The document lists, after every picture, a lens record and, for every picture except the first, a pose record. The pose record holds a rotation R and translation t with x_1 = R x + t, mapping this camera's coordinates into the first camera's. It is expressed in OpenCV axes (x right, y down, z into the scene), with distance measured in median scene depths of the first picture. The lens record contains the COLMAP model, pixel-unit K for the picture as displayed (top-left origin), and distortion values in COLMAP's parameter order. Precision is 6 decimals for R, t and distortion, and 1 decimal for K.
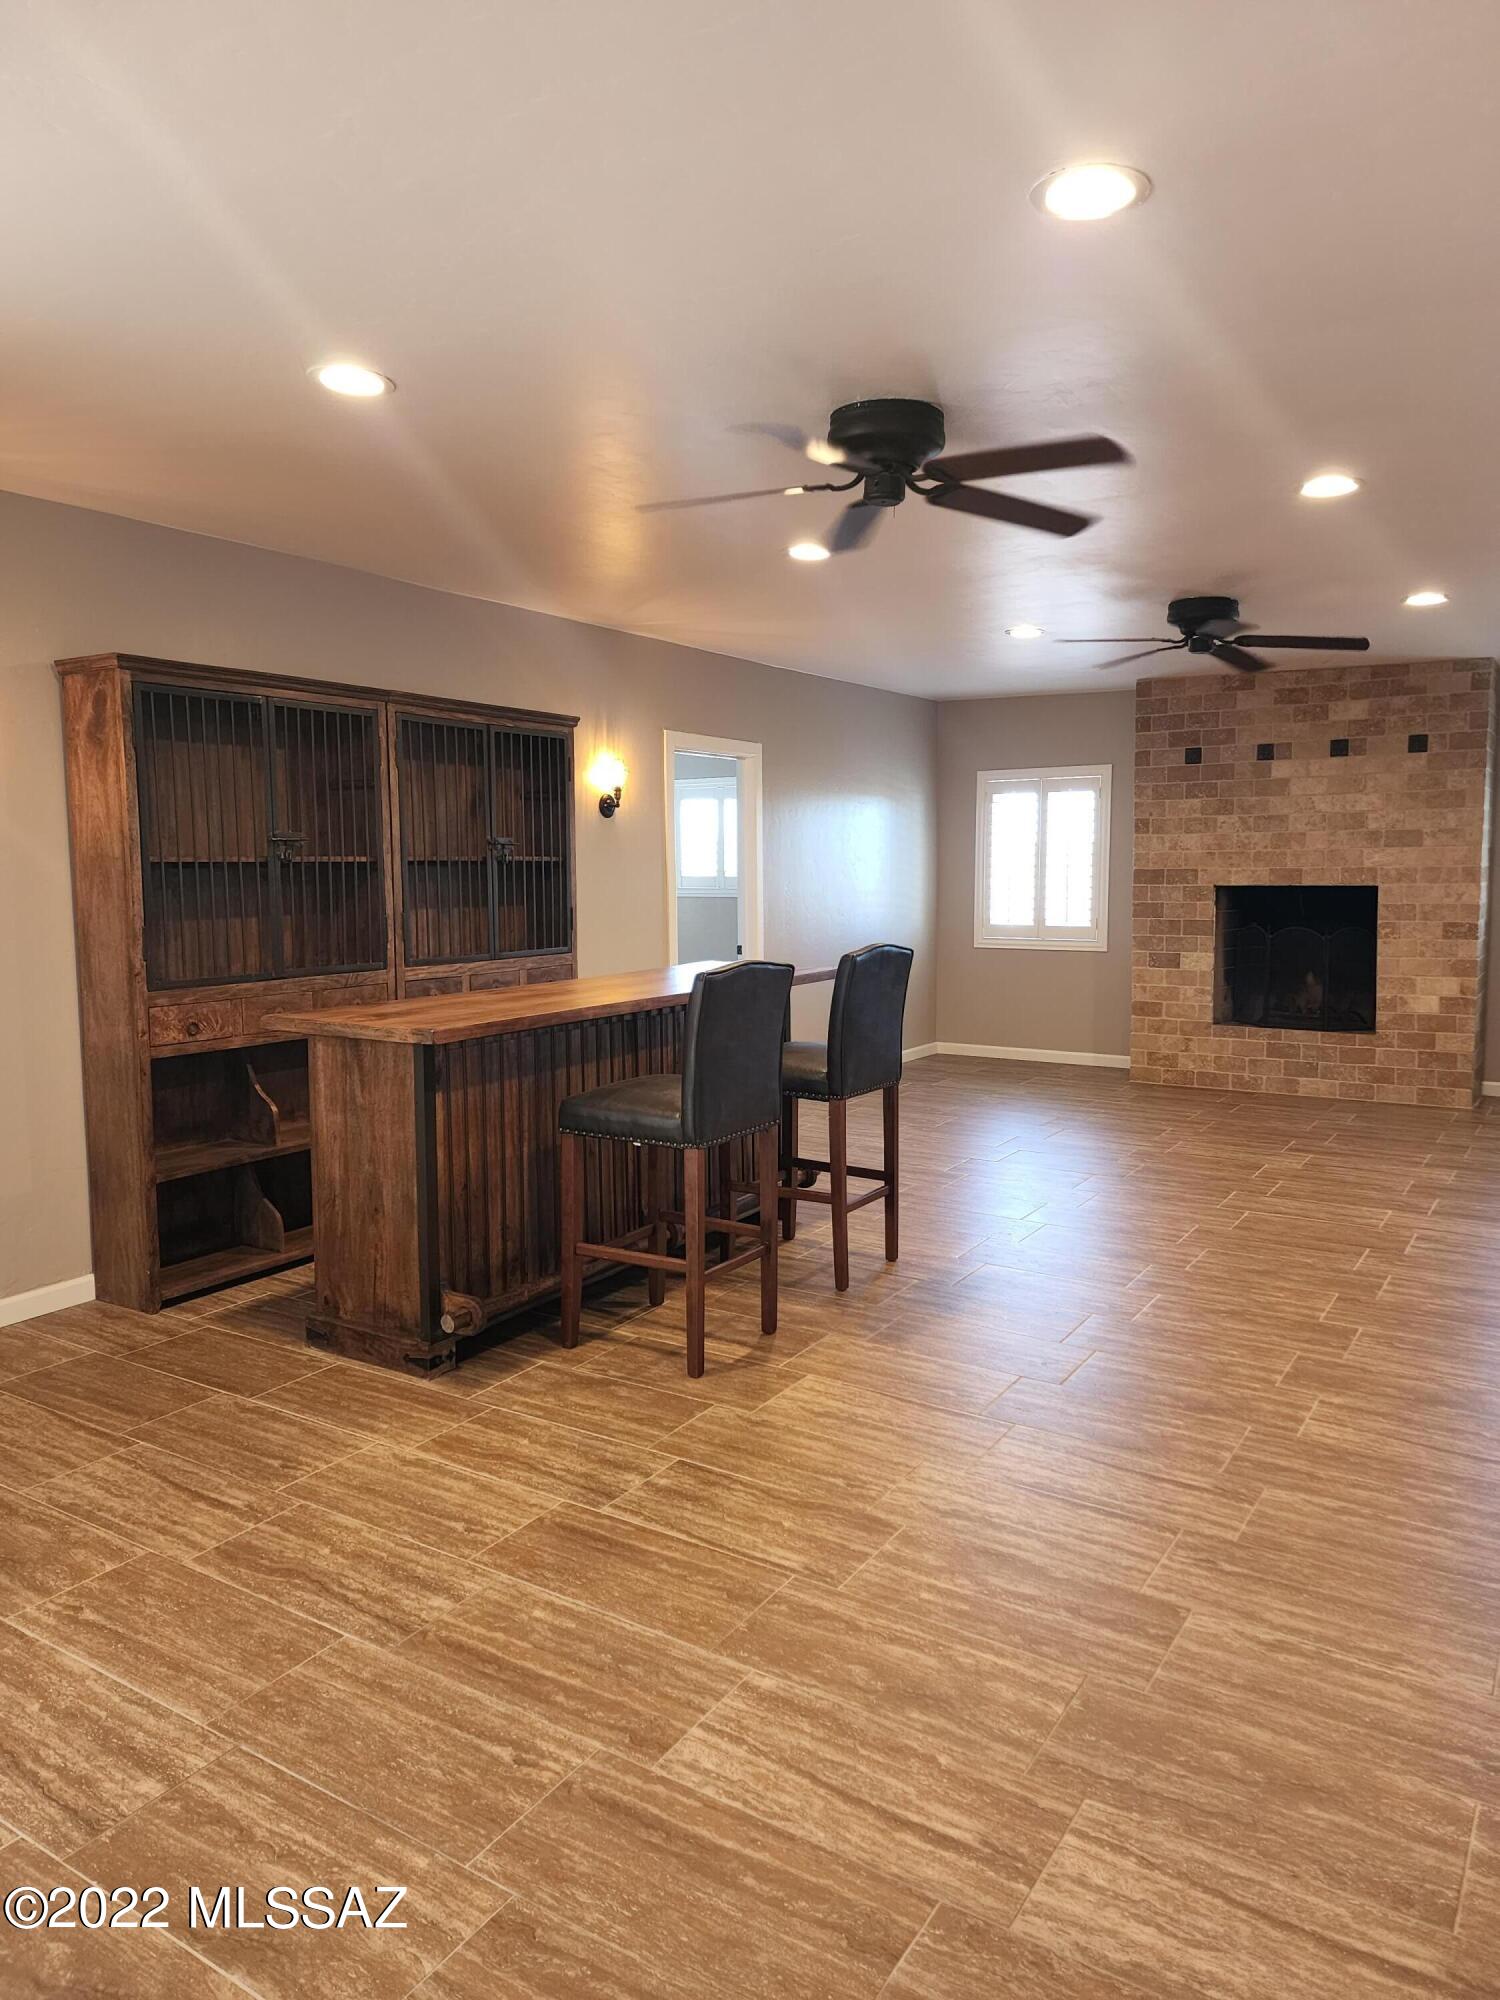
lens RADIAL K [[1331.9, 0, 782.7], [0, 1331.9, 974.1], [0, 0, 1]] dist [0.089574, -0.070574]
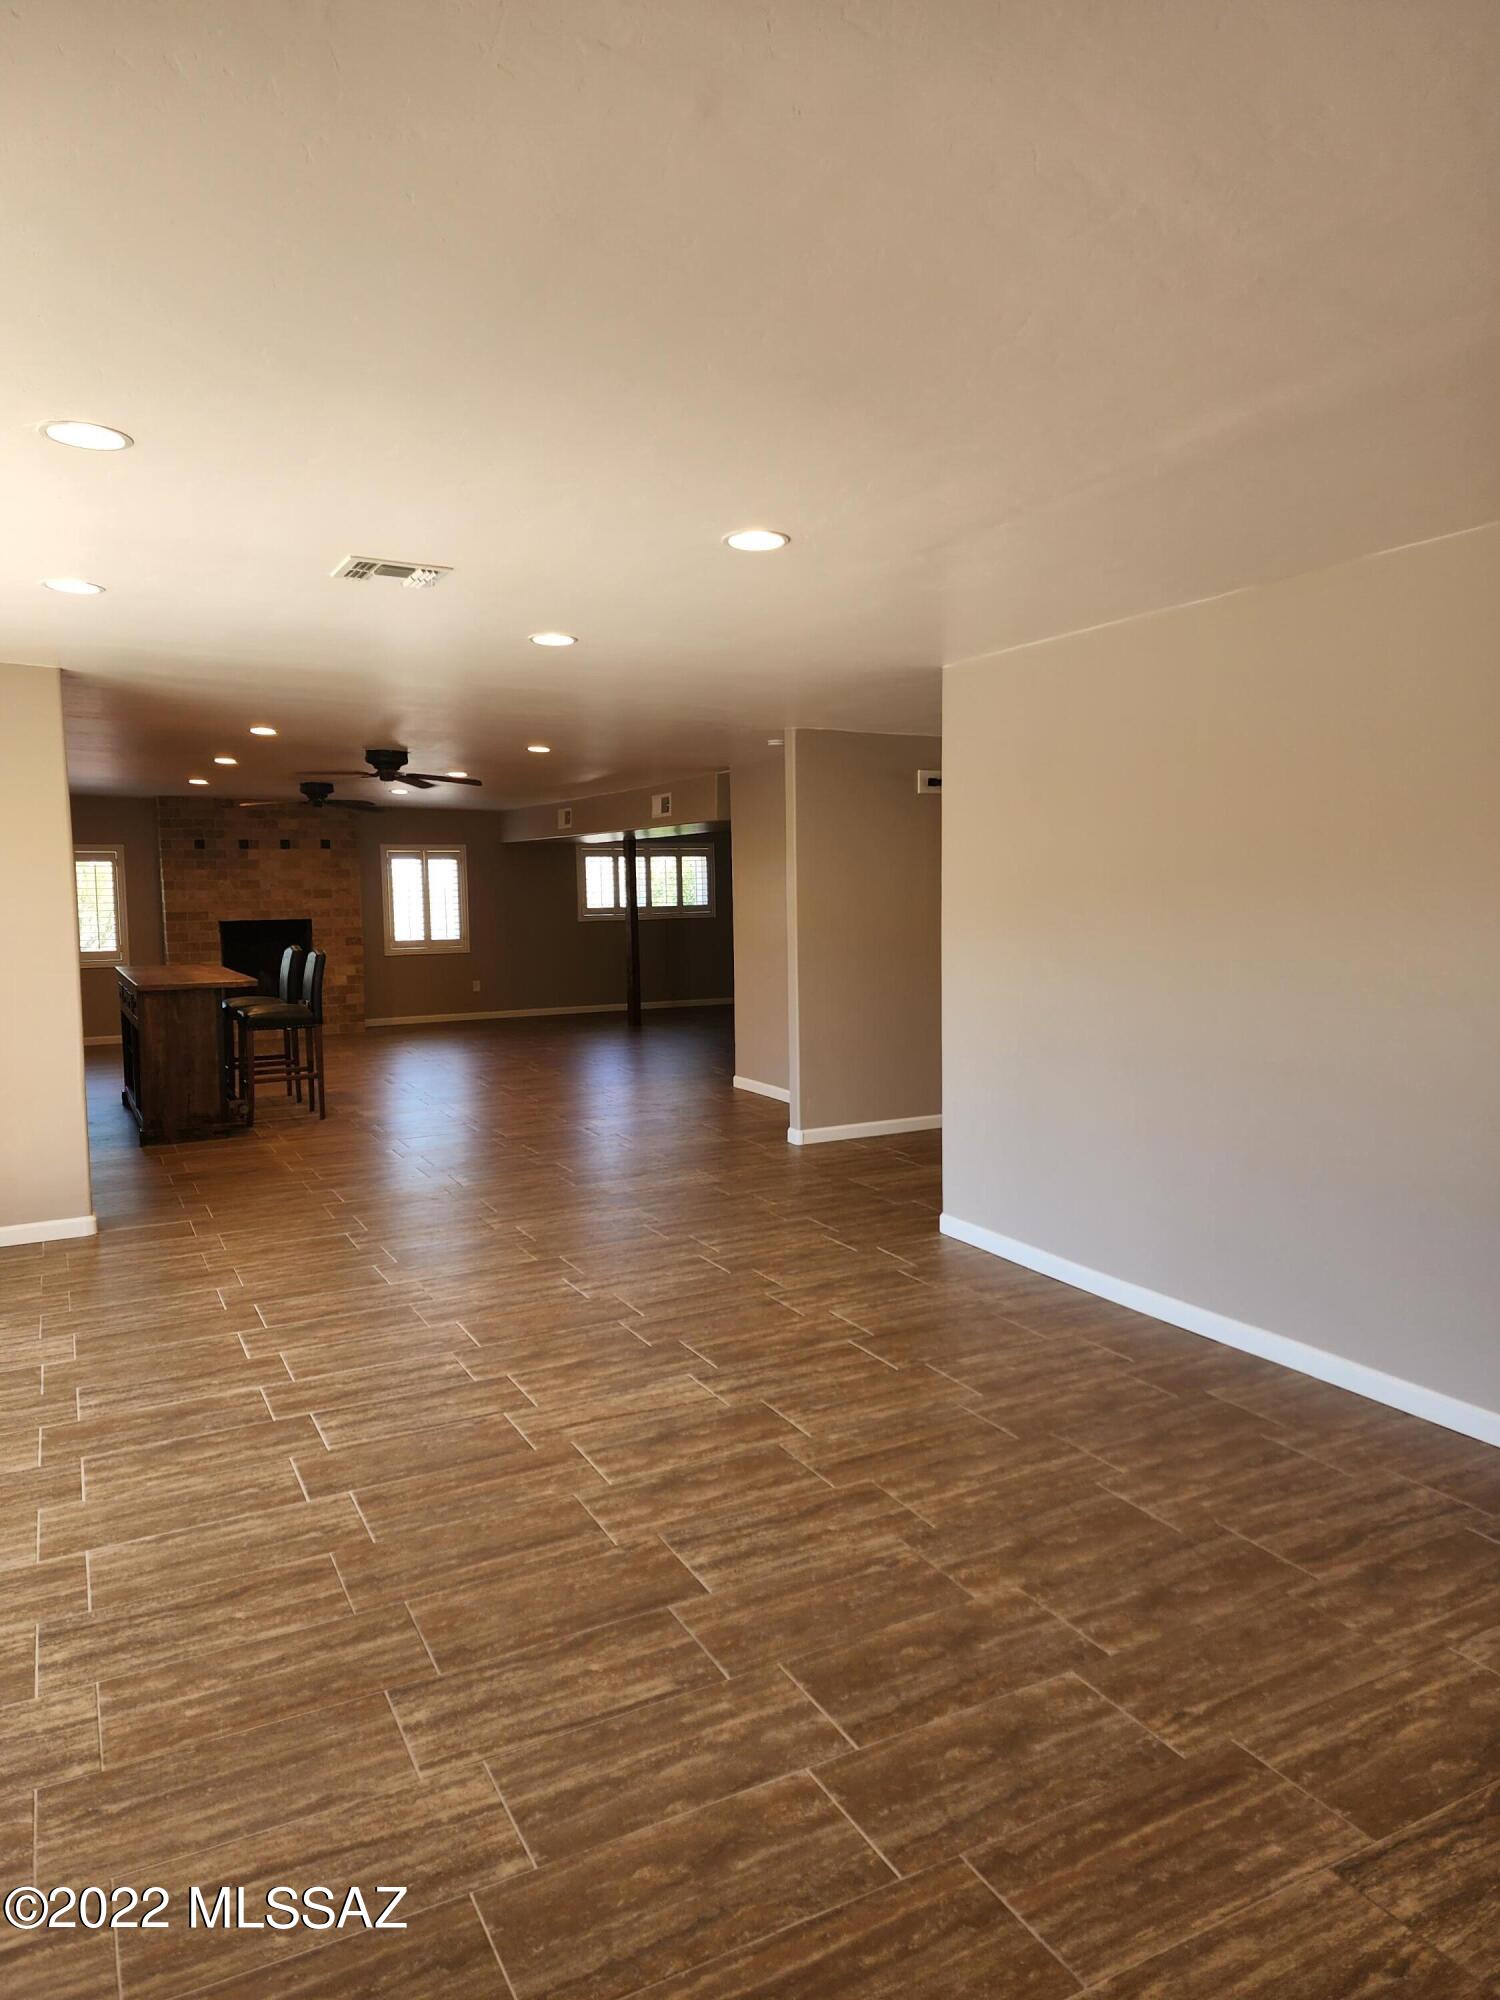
lens RADIAL K [[1331.9, 0, 744.7], [0, 1331.9, 980.9], [0, 0, 1]] dist [0.089574, -0.070574]
pose [[0.506059, -0.064734, 0.860066, -0.839701], [0.087065, 0.995920, 0.023731, 0.027018], [-0.858093, 0.062872, 0.509630, -0.440964]]
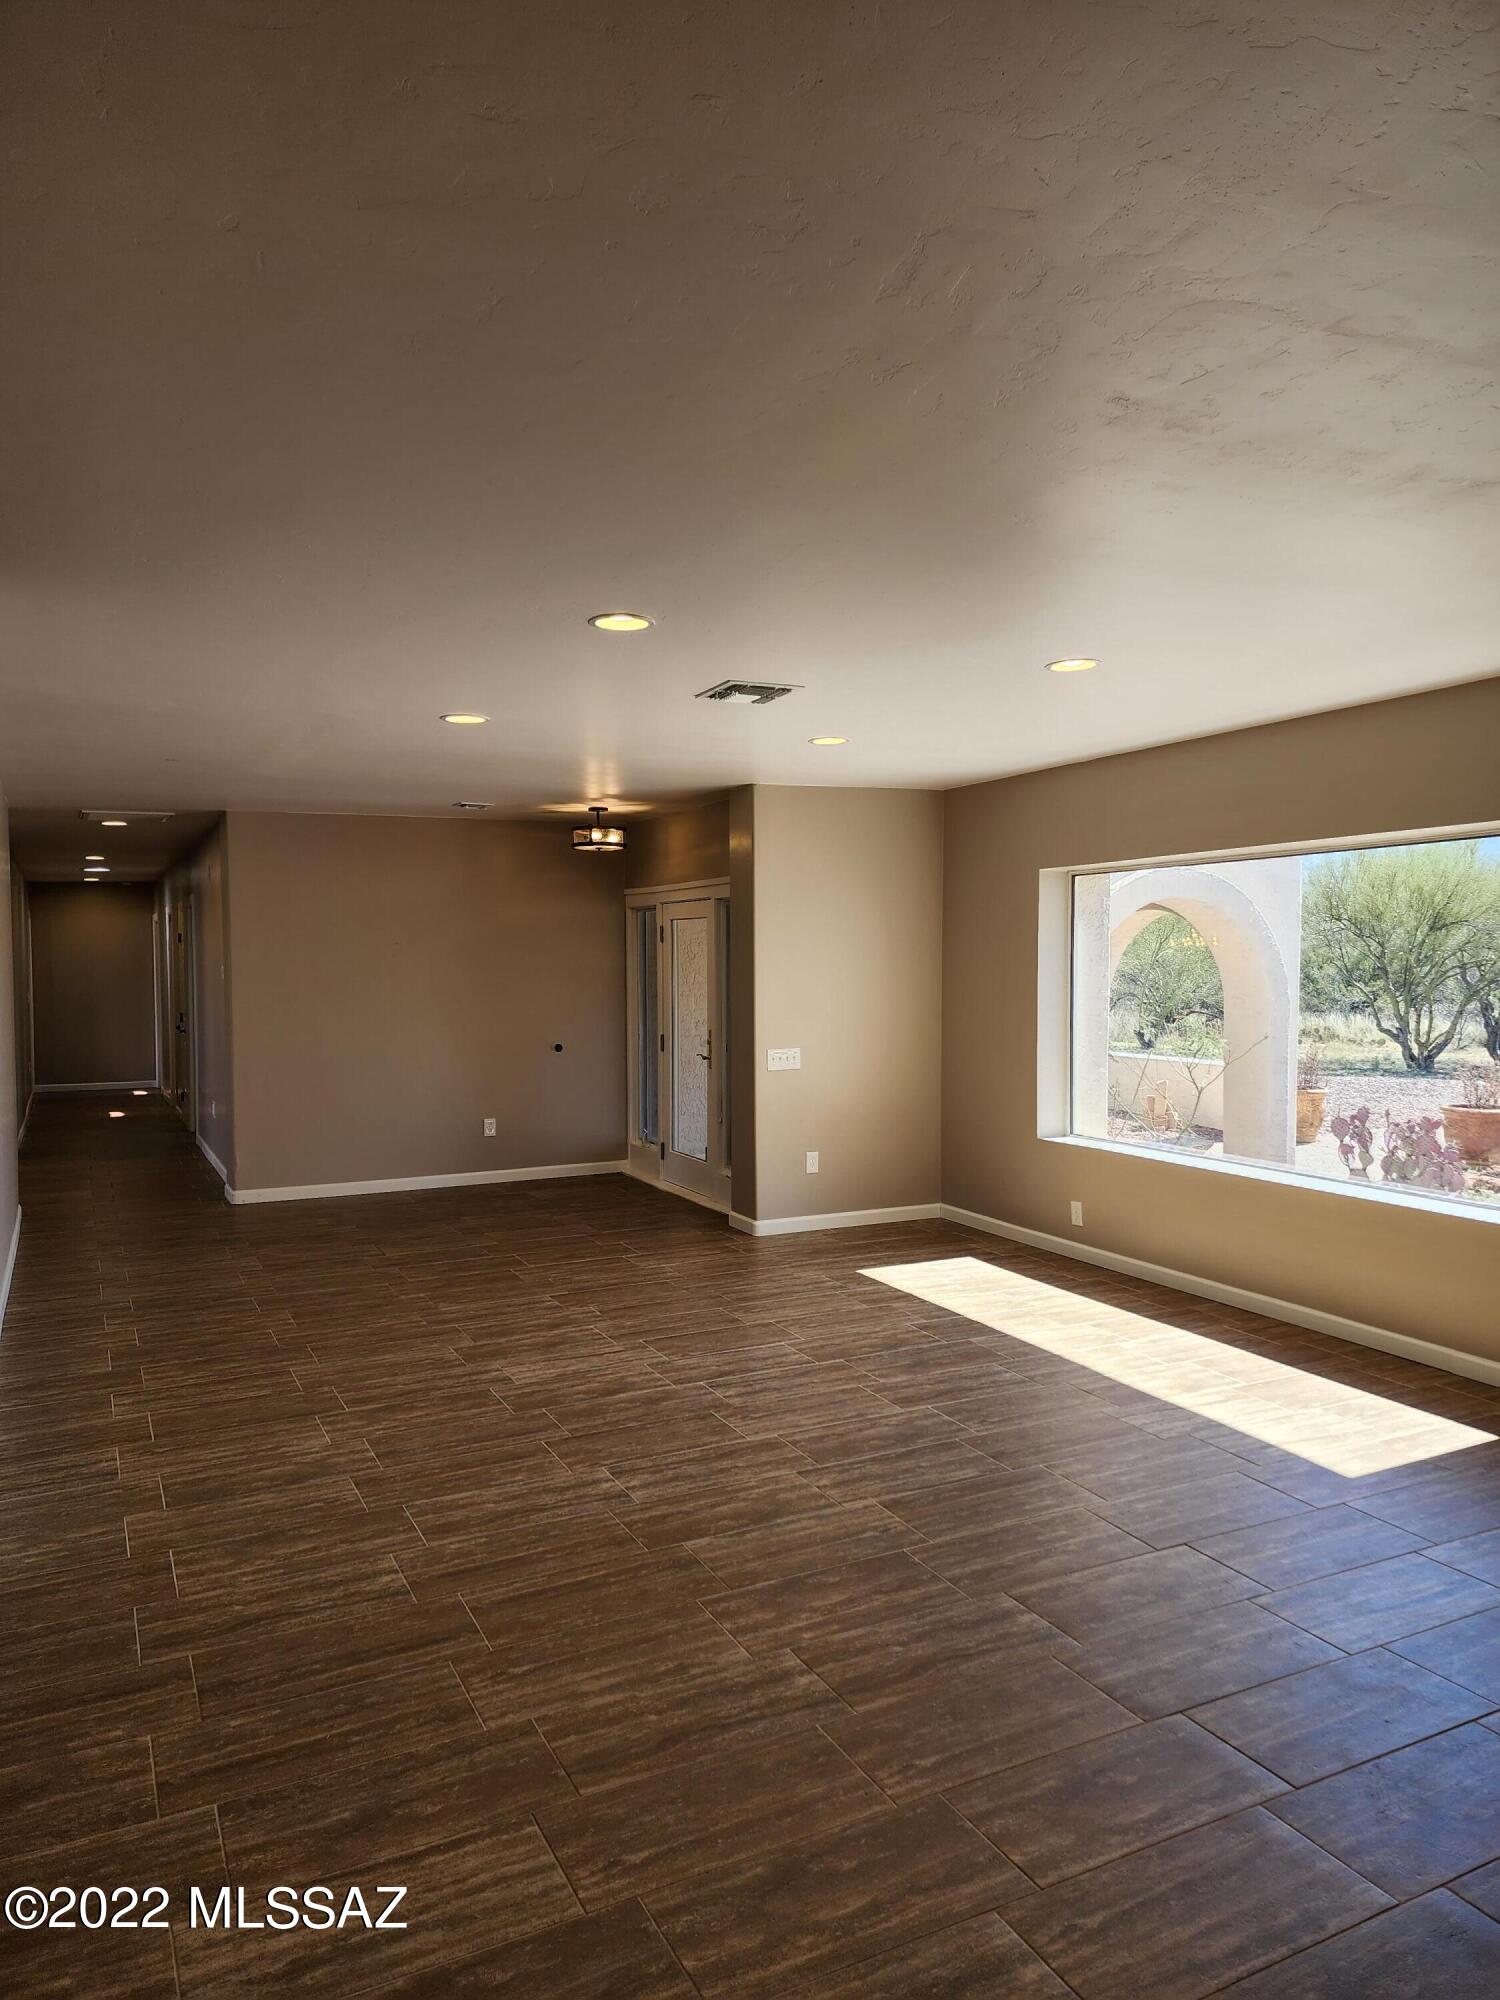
lens RADIAL K [[1331.9, 0, 744.8], [0, 1331.9, 994.2], [0, 0, 1]] dist [0.089574, -0.070574]
pose [[-0.520263, 0.030134, -0.853474, 0.096341], [-0.068469, 0.994688, 0.076858, -0.040799], [0.851257, 0.098422, -0.515437, 0.273144]]
